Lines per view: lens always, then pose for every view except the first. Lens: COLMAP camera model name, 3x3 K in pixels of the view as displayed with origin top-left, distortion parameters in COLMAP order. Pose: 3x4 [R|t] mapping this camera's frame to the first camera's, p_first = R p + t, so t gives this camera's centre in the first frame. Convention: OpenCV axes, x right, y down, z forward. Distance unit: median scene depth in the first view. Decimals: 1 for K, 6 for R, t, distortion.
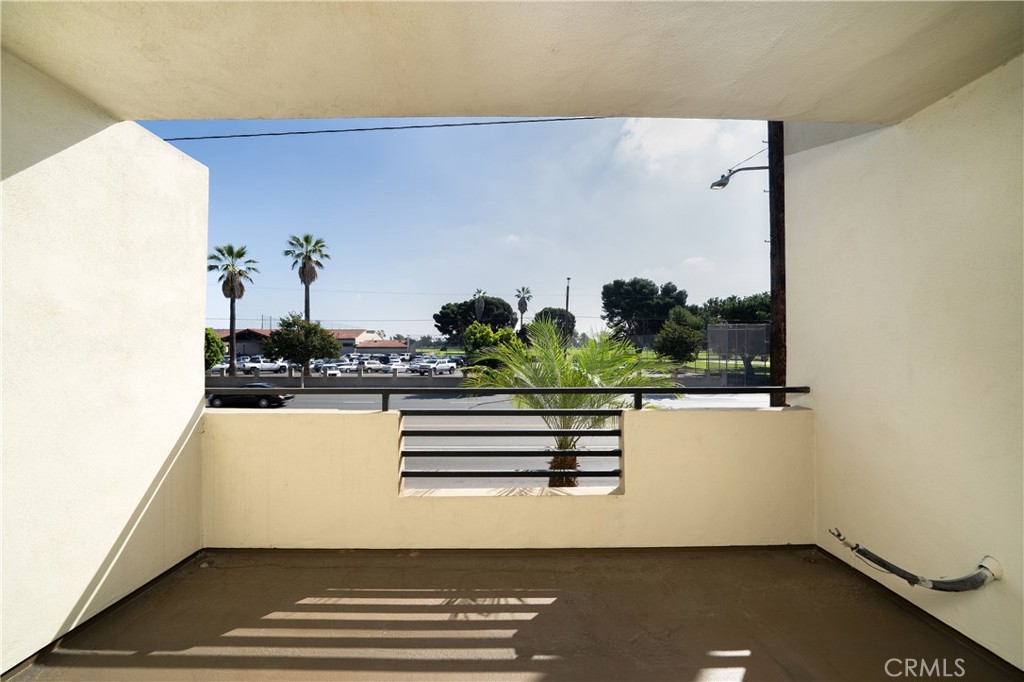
lens RADIAL K [[364.0, 0, 509.4], [0, 364.0, 347.5], [0, 0, 1]] dist [-0.023100, 0.001404]
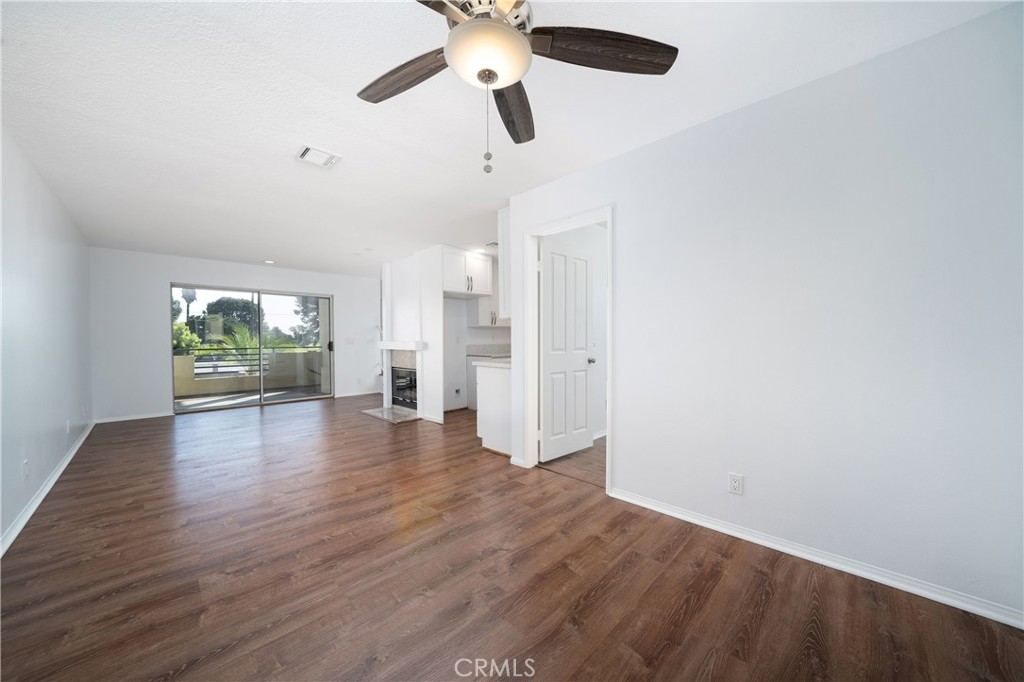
lens RADIAL K [[364.0, 0, 513.0], [0, 364.0, 342.9], [0, 0, 1]] dist [-0.023100, 0.001404]
pose [[0.709901, -0.014400, 0.704154, -0.017057], [0.013942, 0.999882, 0.006392, 0.002633], [-0.704163, 0.005280, 0.710019, -0.111950]]
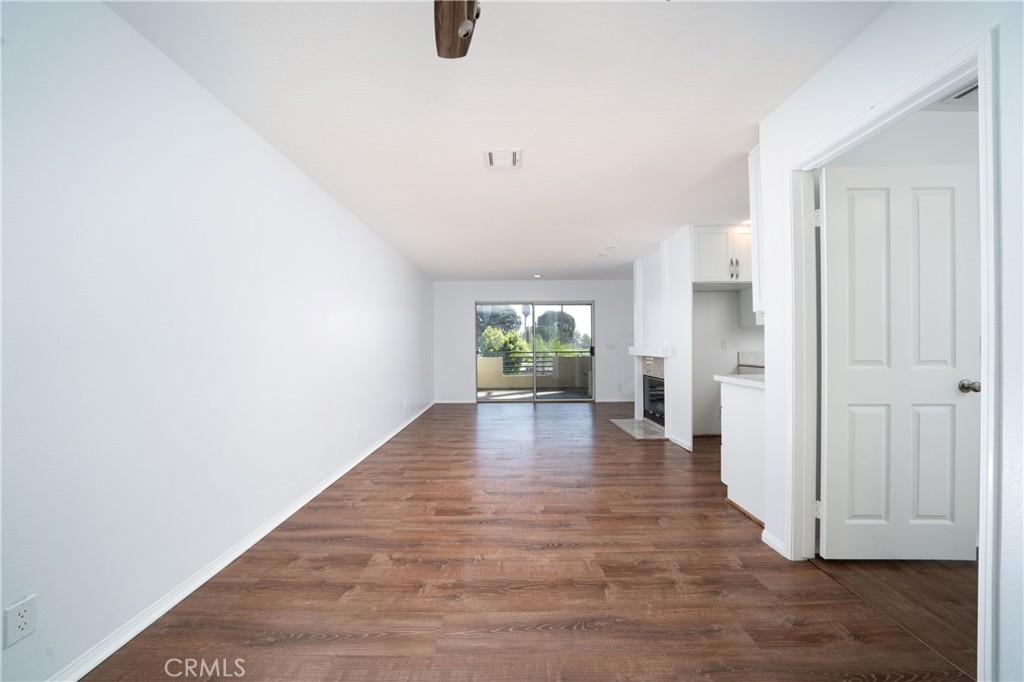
lens RADIAL K [[364.0, 0, 509.0], [0, 364.0, 343.8], [0, 0, 1]] dist [-0.023100, 0.001404]
pose [[0.999887, -0.011100, -0.010155, -0.005744], [0.010951, 0.999833, -0.014658, 0.002668], [0.010316, 0.014545, 0.999841, -0.108356]]
